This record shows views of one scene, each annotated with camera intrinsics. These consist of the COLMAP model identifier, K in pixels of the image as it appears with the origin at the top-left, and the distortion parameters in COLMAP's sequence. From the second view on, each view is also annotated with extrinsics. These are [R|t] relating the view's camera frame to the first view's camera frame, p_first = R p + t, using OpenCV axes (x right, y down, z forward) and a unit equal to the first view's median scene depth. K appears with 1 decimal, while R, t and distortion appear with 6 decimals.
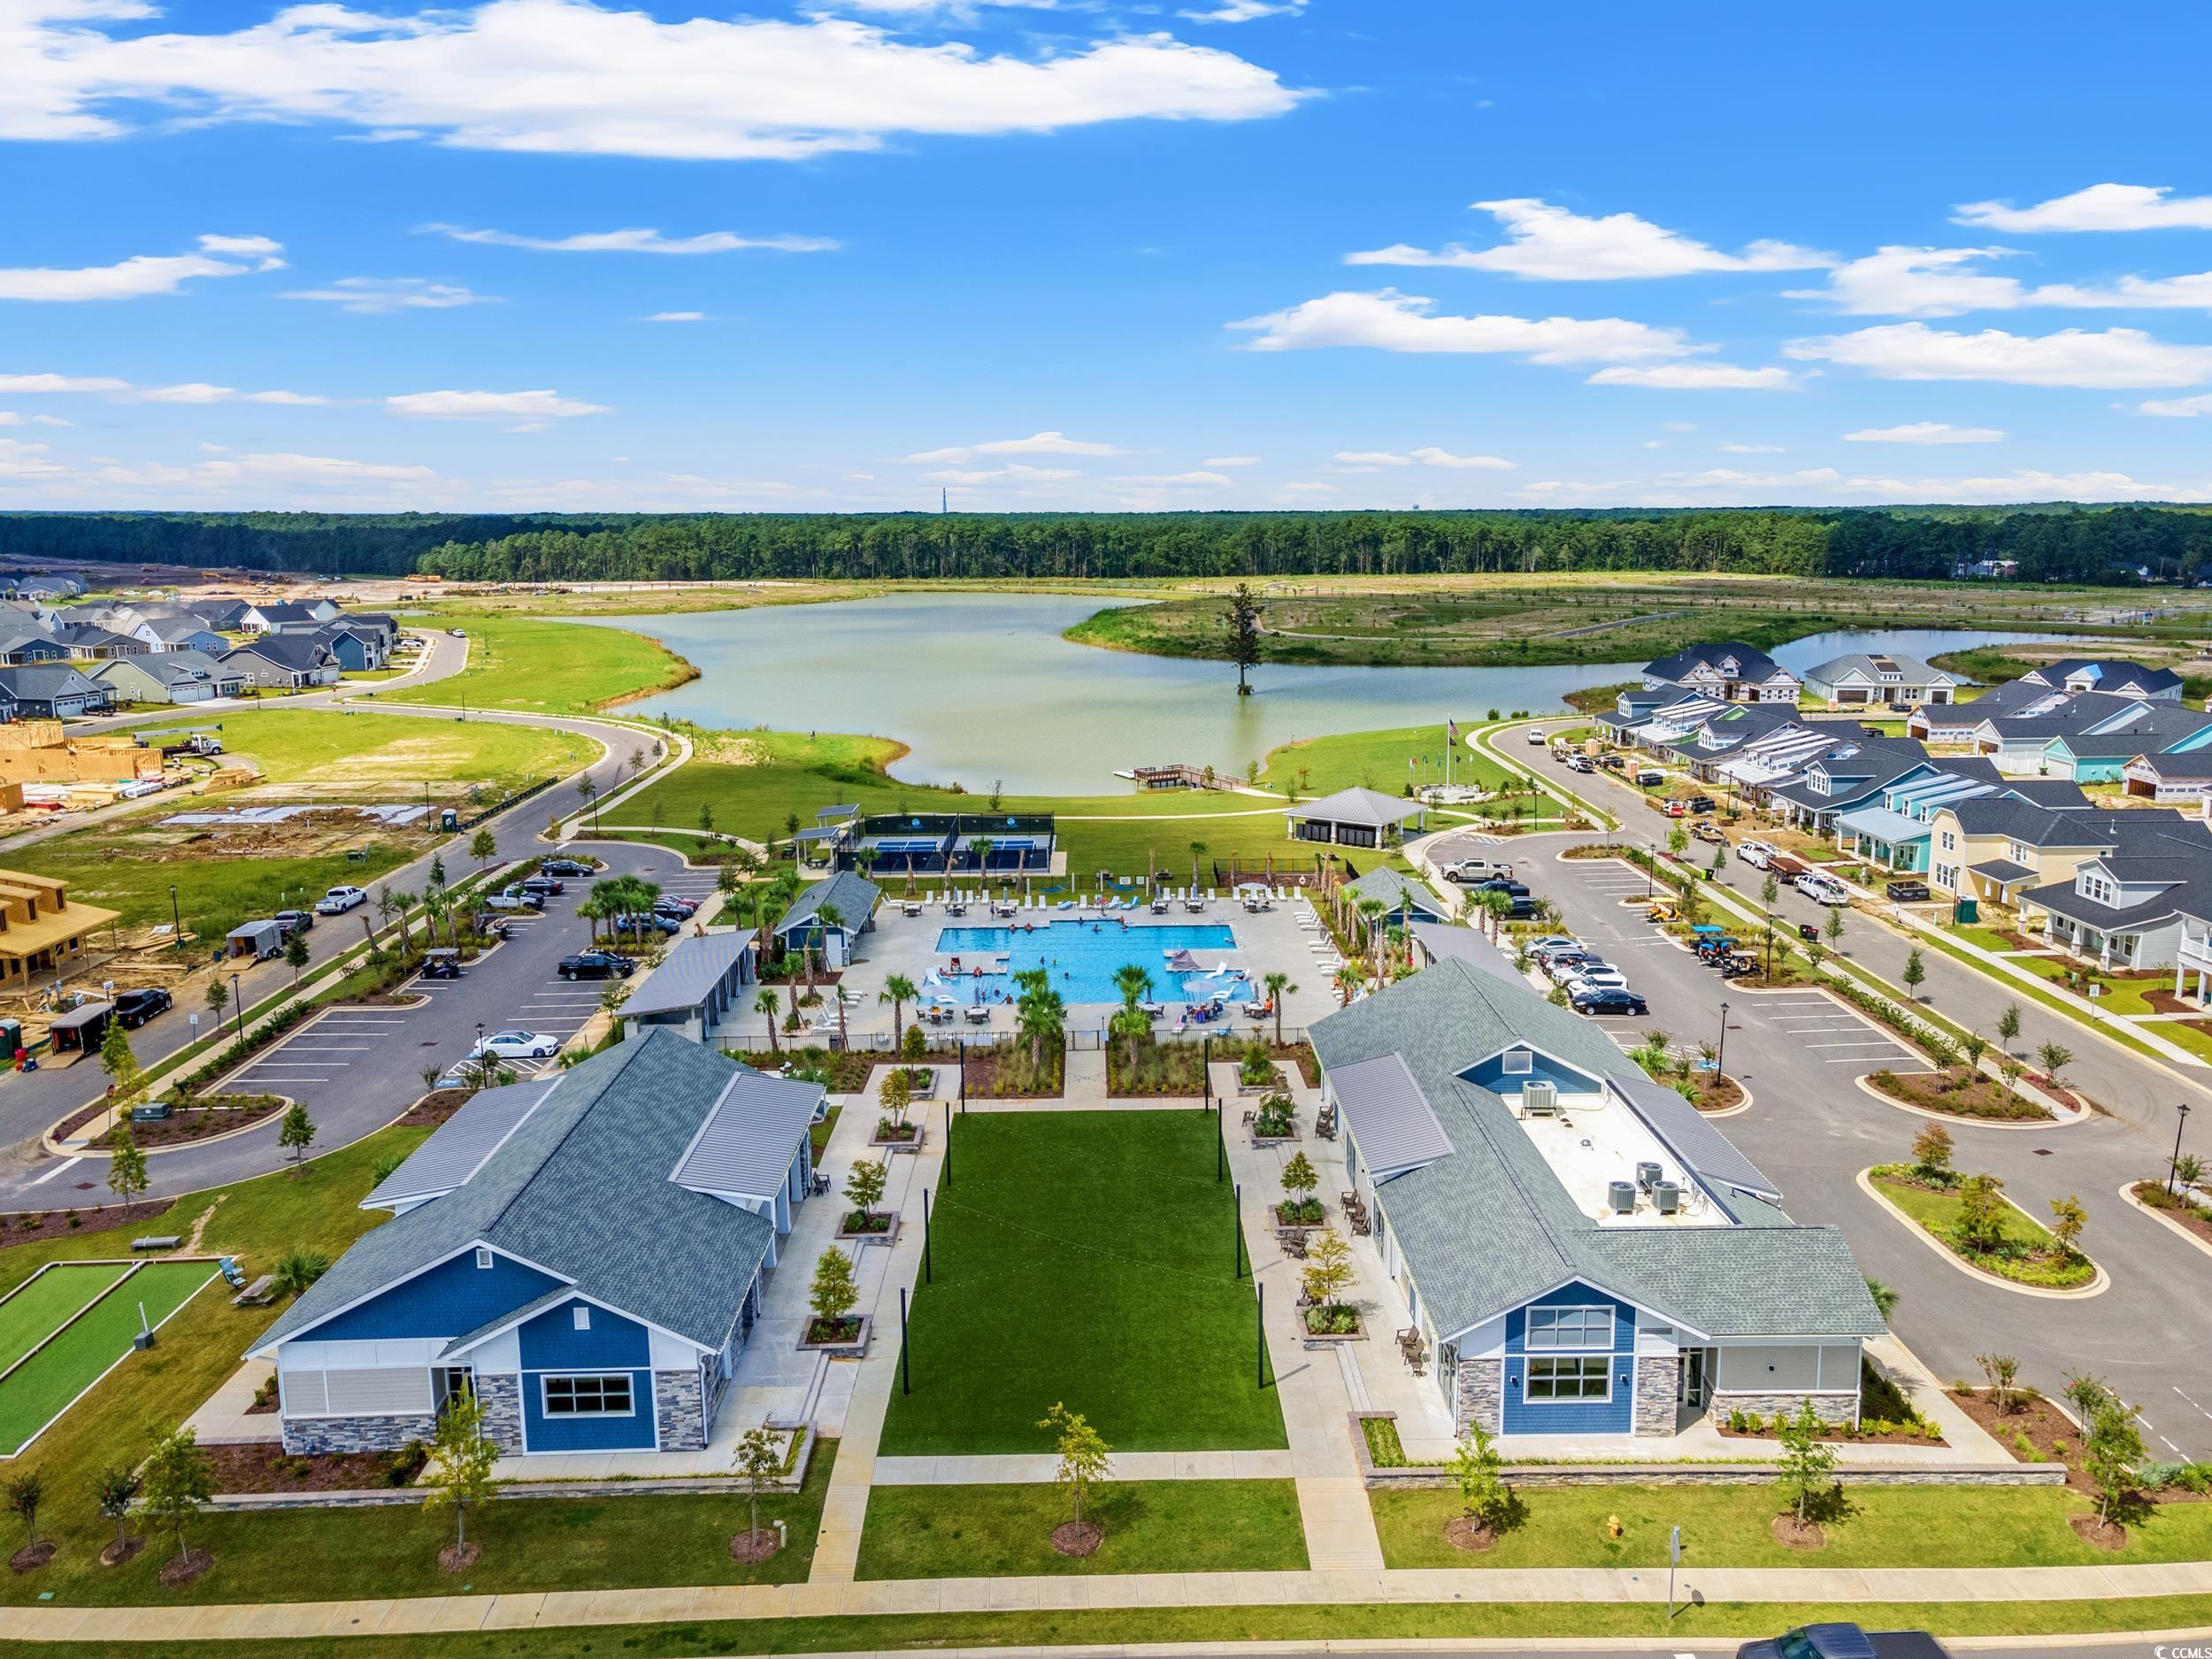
lens RADIAL K [[1694.0, 0, 1106.5], [0, 1694.0, 829.5], [0, 0, 1]] dist [0.020843, 0.050984]
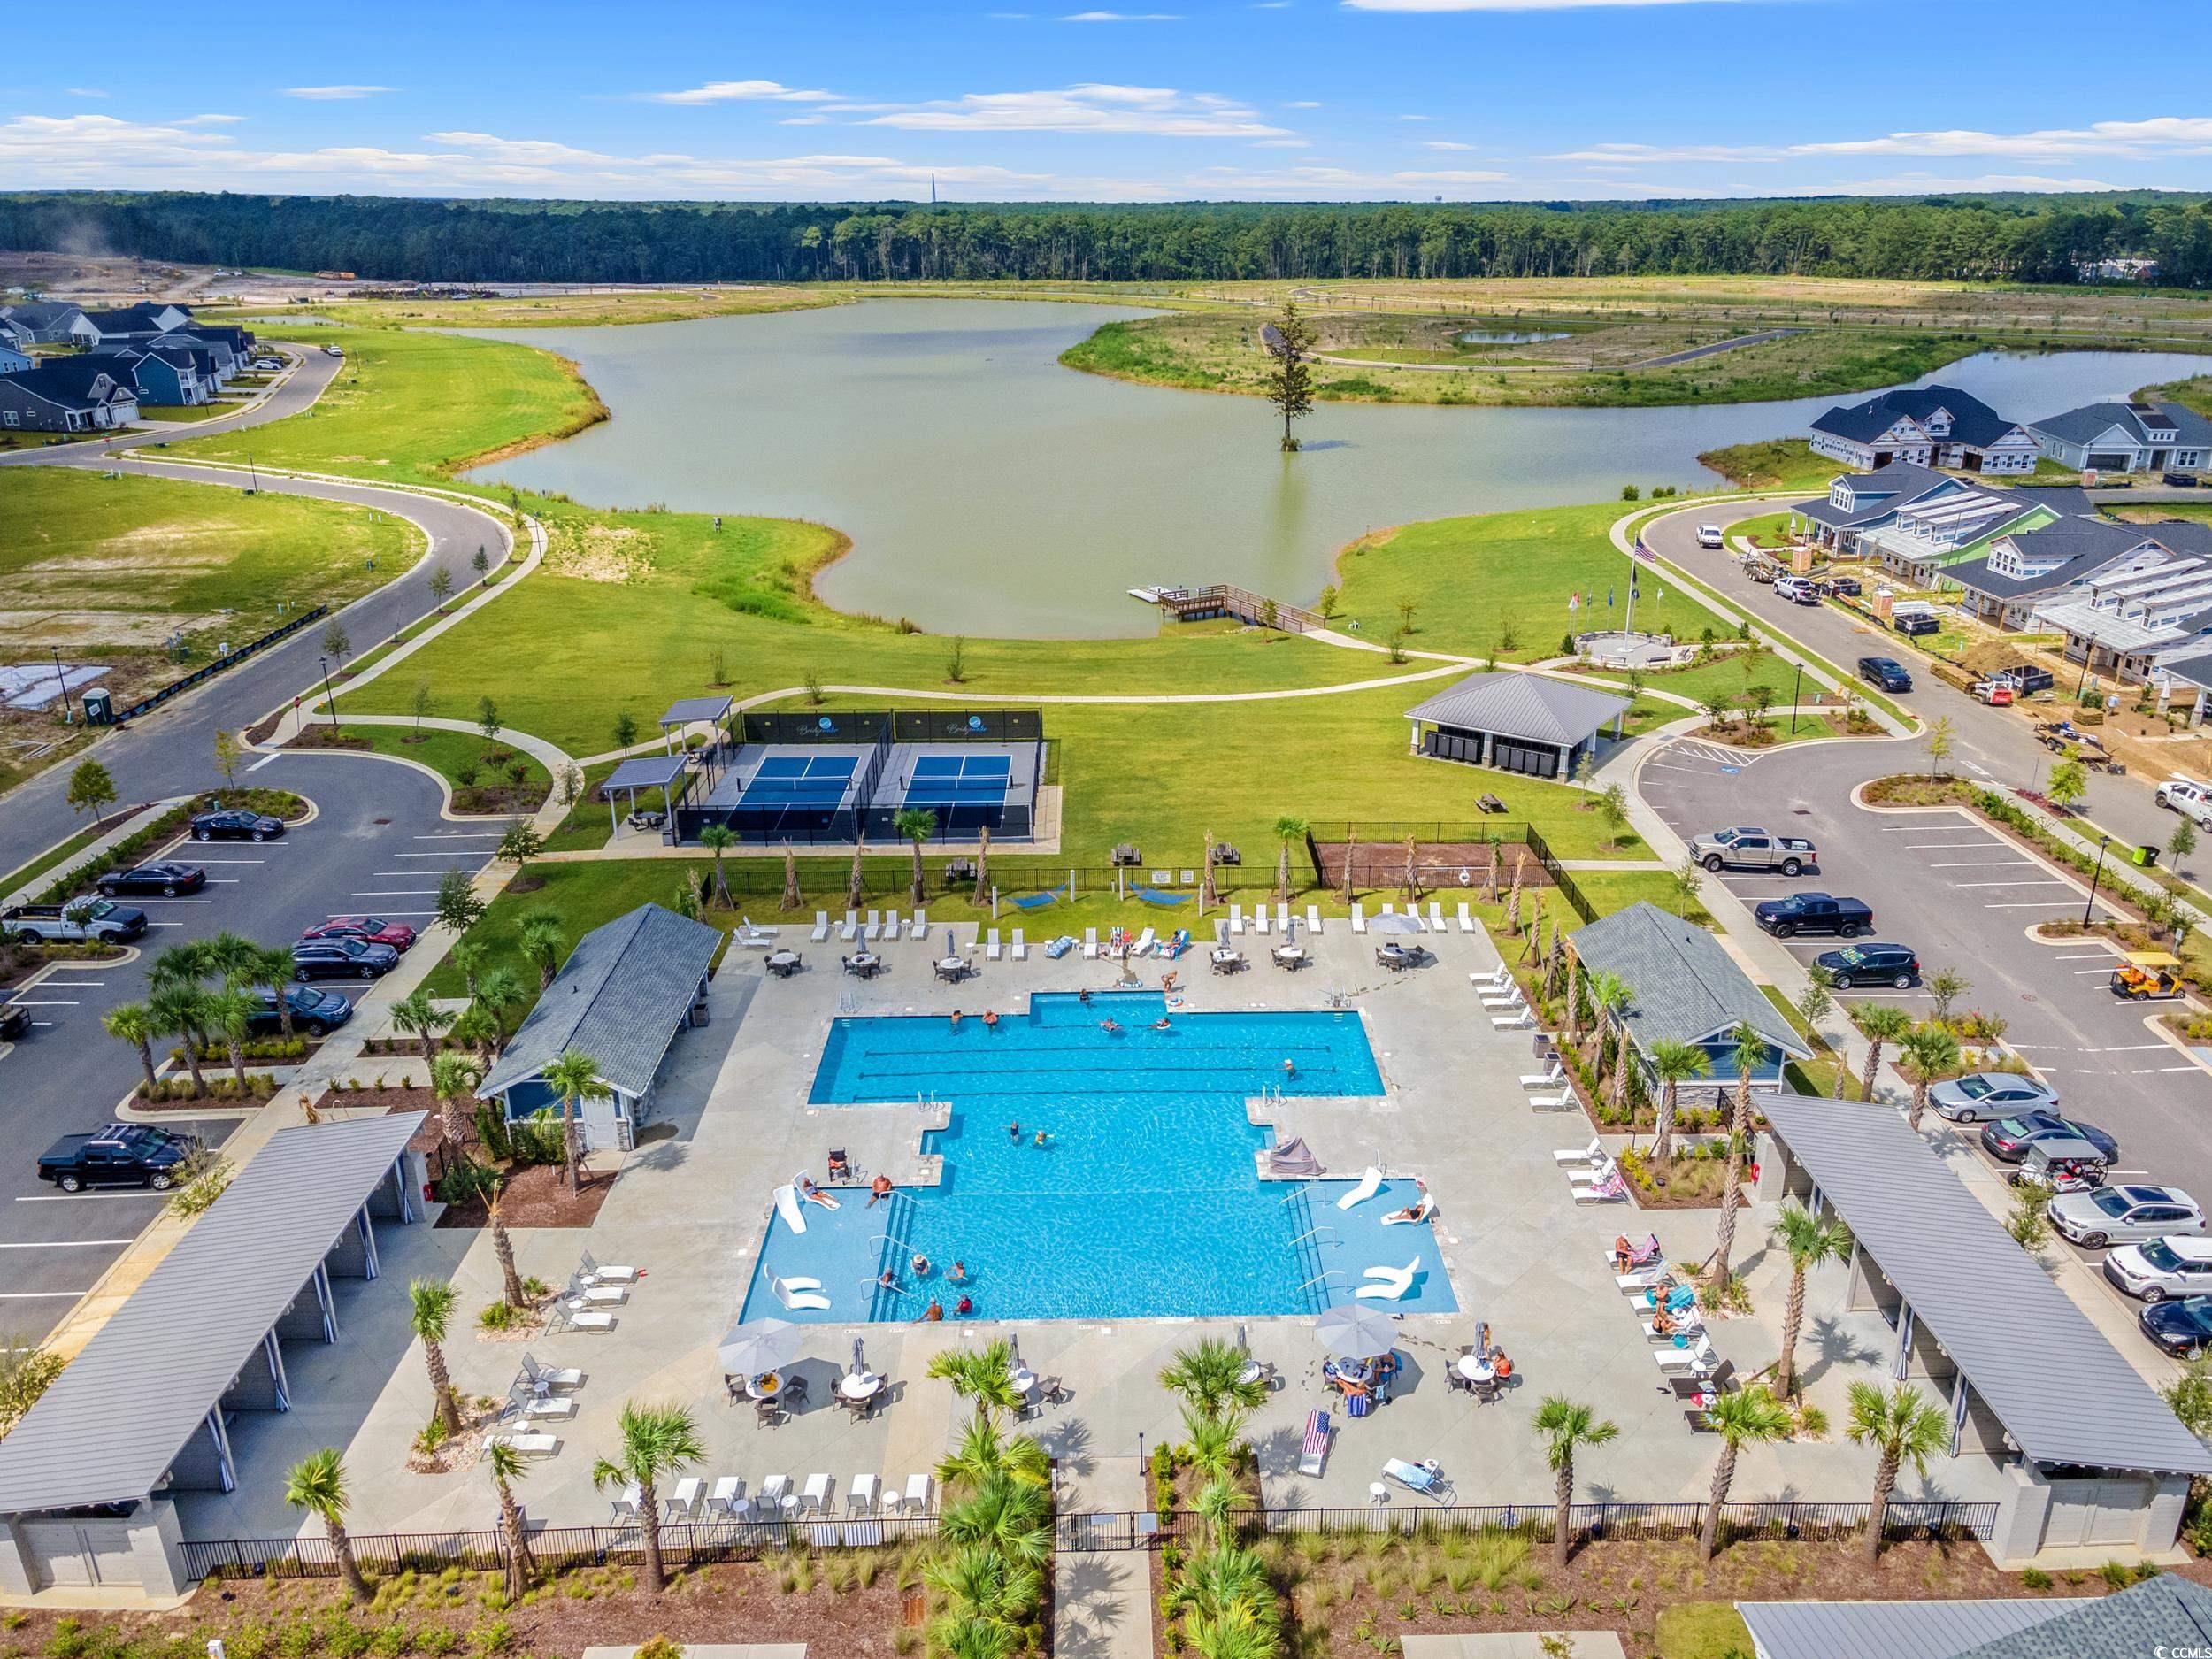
lens RADIAL K [[1694.0, 0, 1109.7], [0, 1694.0, 831.3], [0, 0, 1]] dist [0.020843, 0.050984]
pose [[0.999988, 0.003713, 0.003098, -0.004688], [-0.004182, 0.985685, 0.168545, -0.045046], [-0.002427, -0.168556, 0.985689, 0.228490]]
